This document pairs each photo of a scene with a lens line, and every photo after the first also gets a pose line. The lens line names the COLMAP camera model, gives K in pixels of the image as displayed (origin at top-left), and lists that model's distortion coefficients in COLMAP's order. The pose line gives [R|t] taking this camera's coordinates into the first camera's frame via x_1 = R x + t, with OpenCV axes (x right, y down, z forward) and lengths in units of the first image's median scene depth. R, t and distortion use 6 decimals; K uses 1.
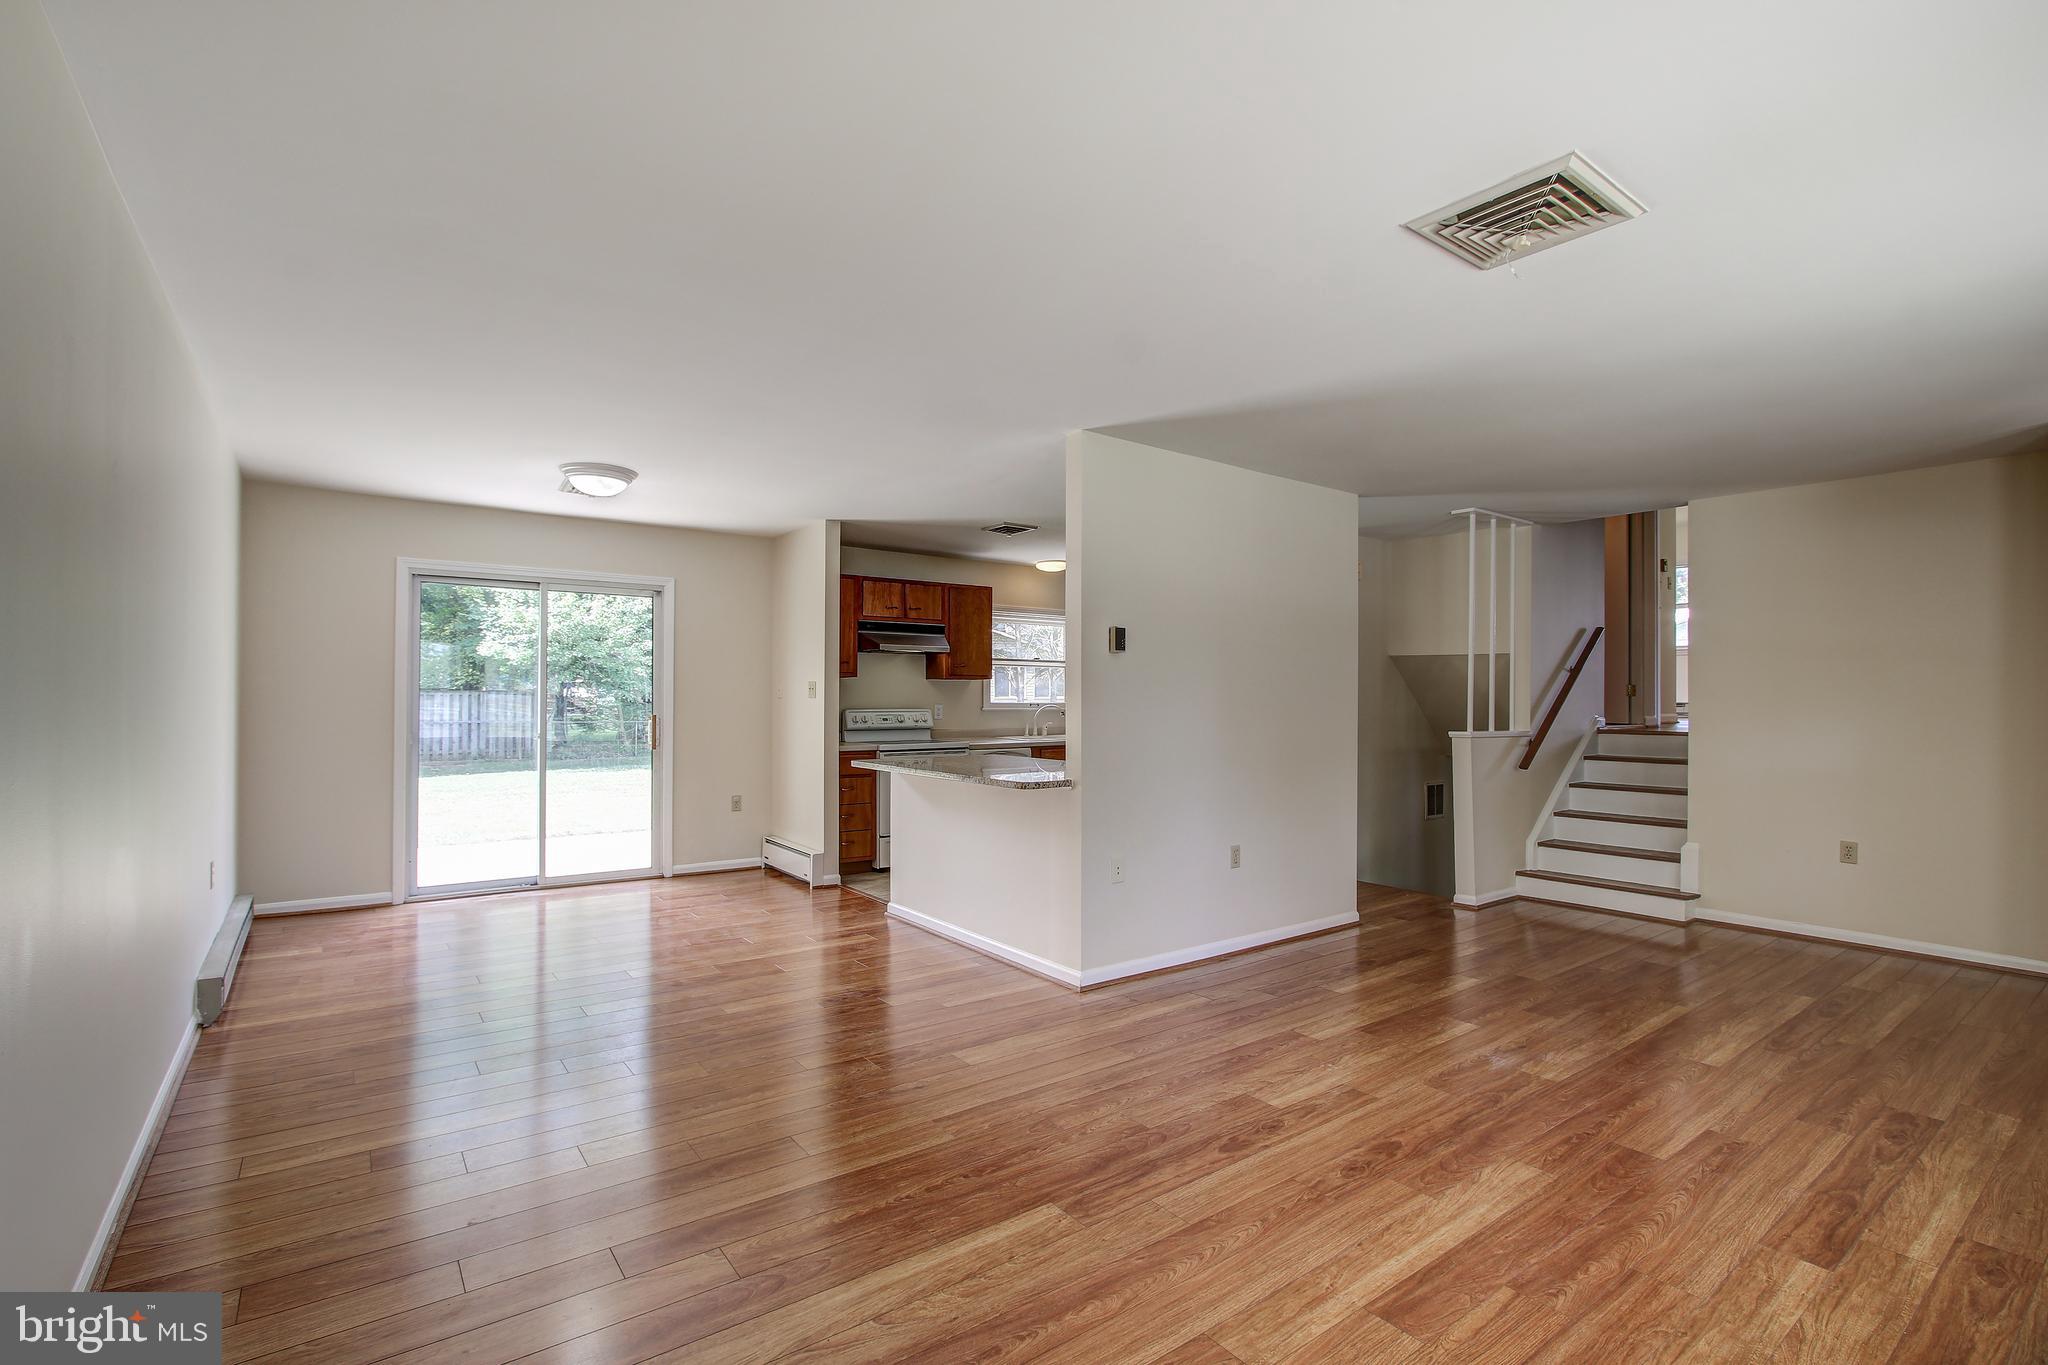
lens RADIAL K [[940.5, 0, 1032.8], [0, 940.5, 694.5], [0, 0, 1]] dist [-0.026097, 0.005854]
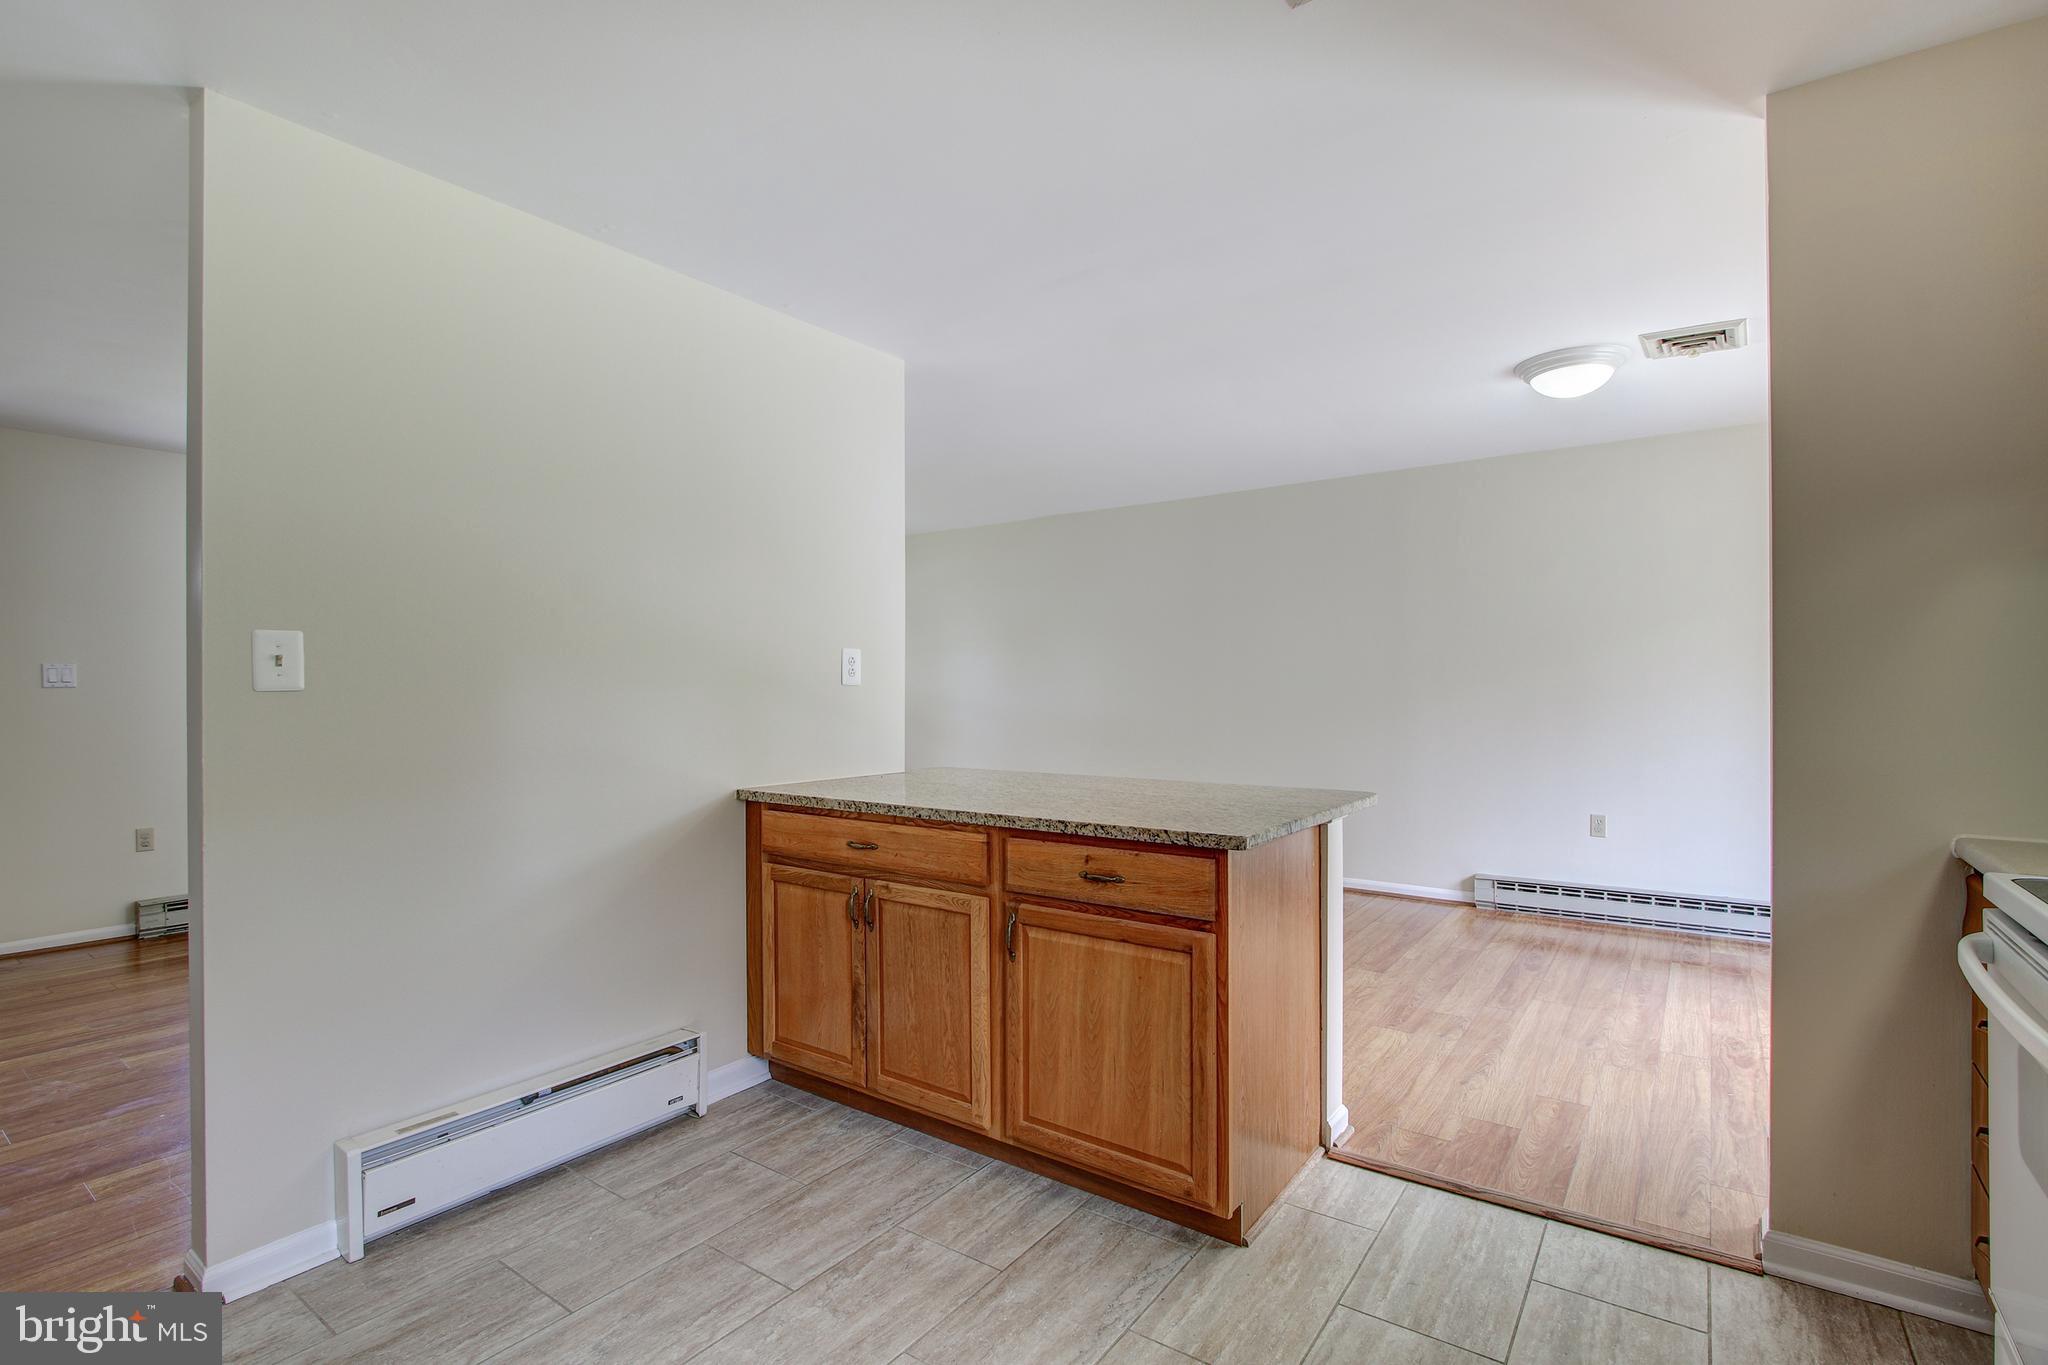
lens RADIAL K [[949.6, 0, 1023.8], [0, 949.6, 691.4], [0, 0, 1]] dist [-0.024931, 0.004894]
pose [[-0.956803, 0.000144, -0.290737, 0.139029], [0.000971, 0.999996, -0.002702, 0.016438], [0.290735, -0.002867, -0.956799, 1.449815]]
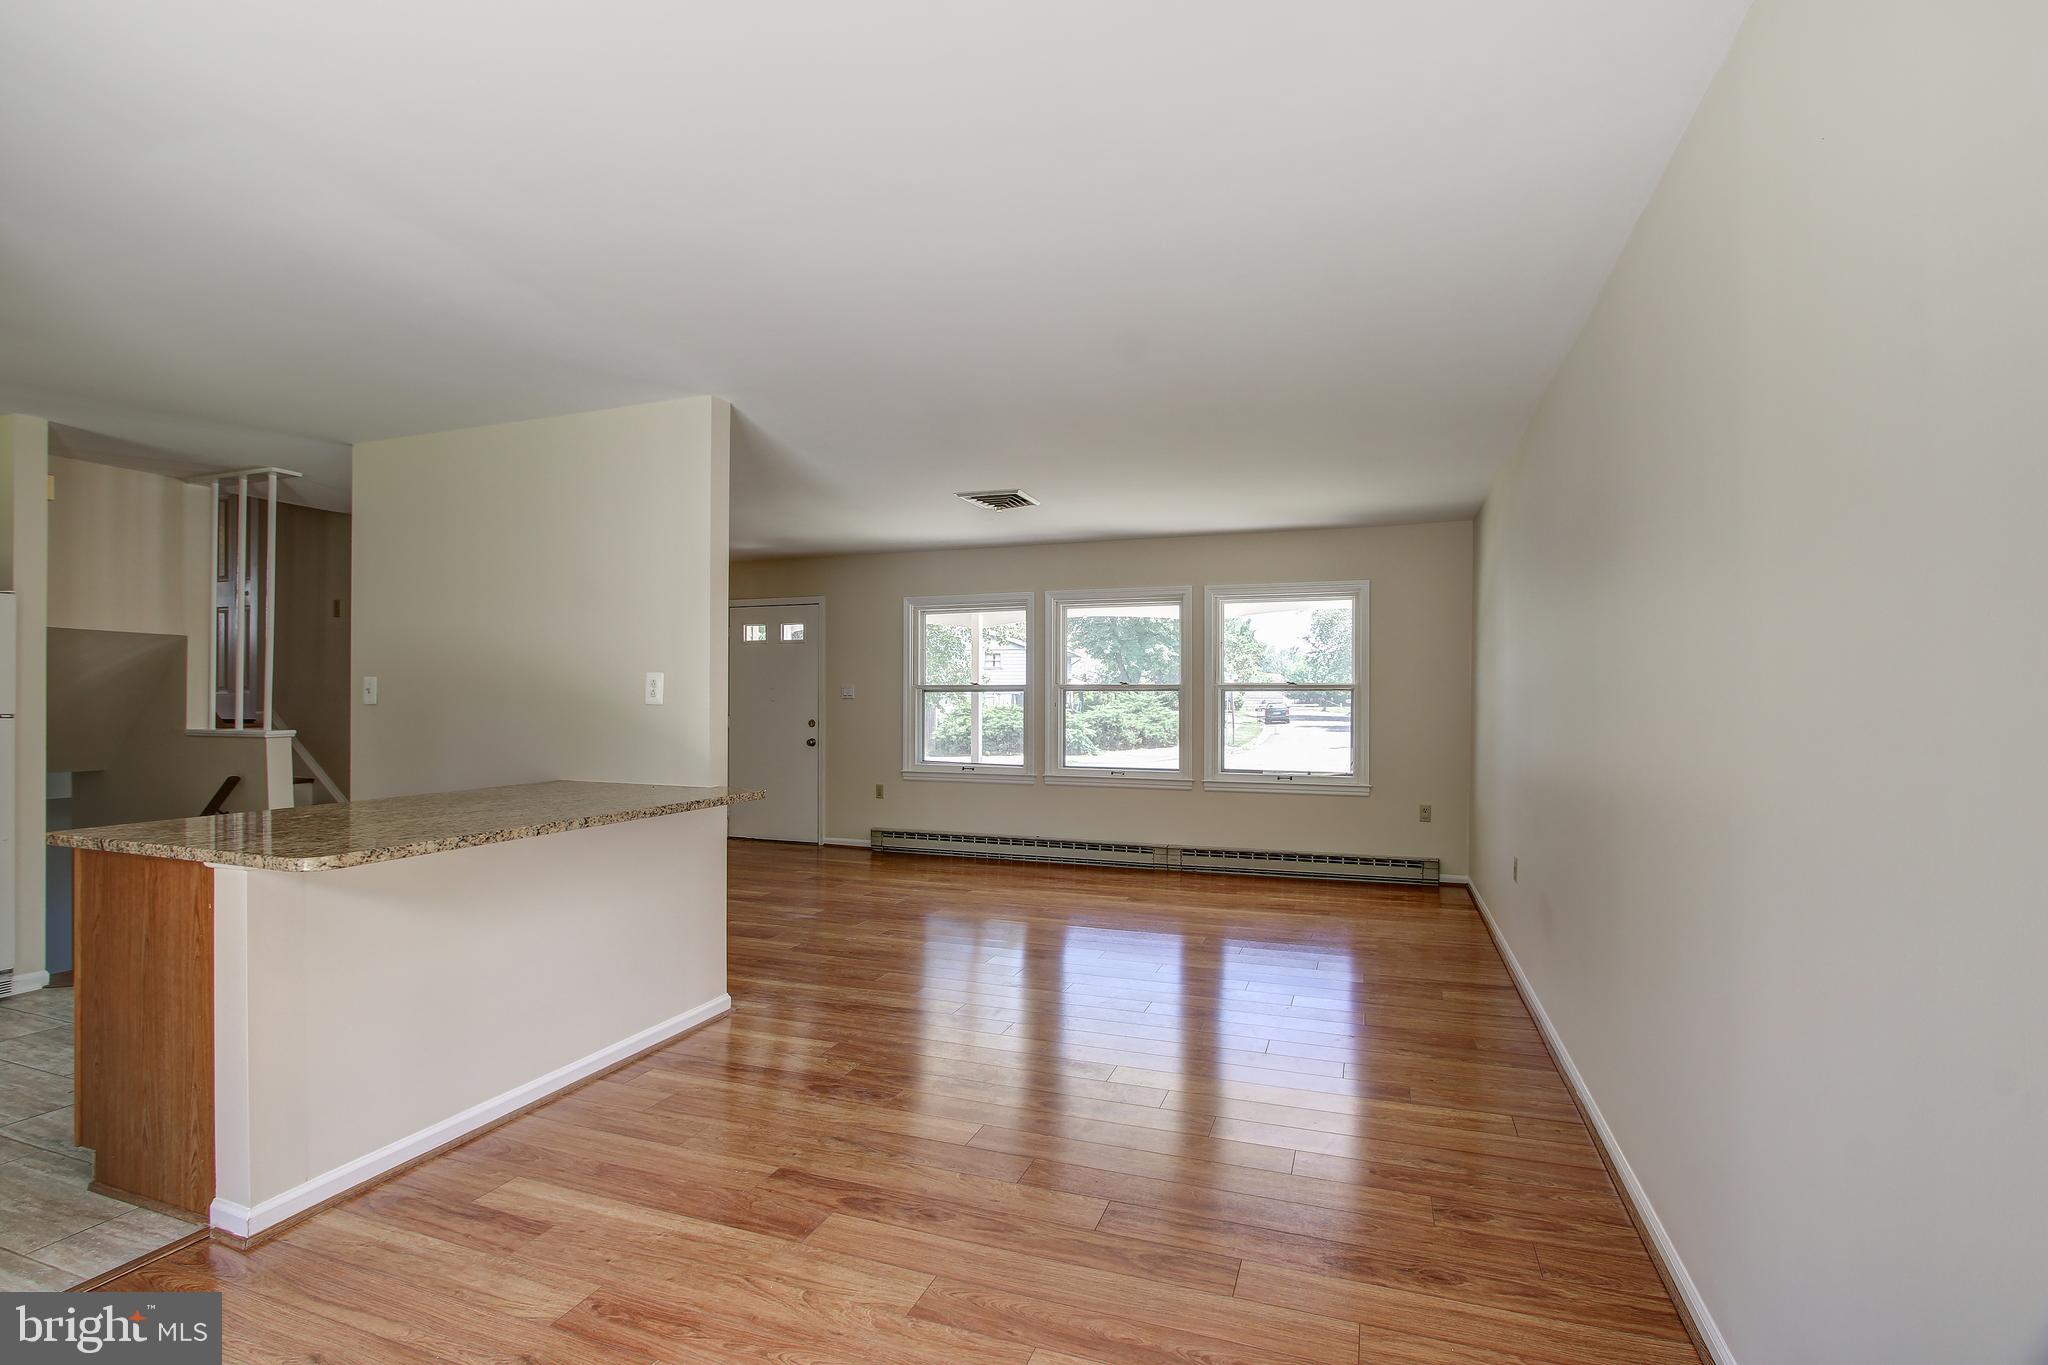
lens RADIAL K [[944.2, 0, 1030.1], [0, 944.2, 691.4], [0, 0, 1]] dist [-0.026641, 0.005937]
pose [[-0.546842, -0.004511, 0.837224, -0.680983], [-0.011120, 0.999936, -0.001876, -0.001163], [-0.837162, -0.010336, -0.546857, 0.971124]]
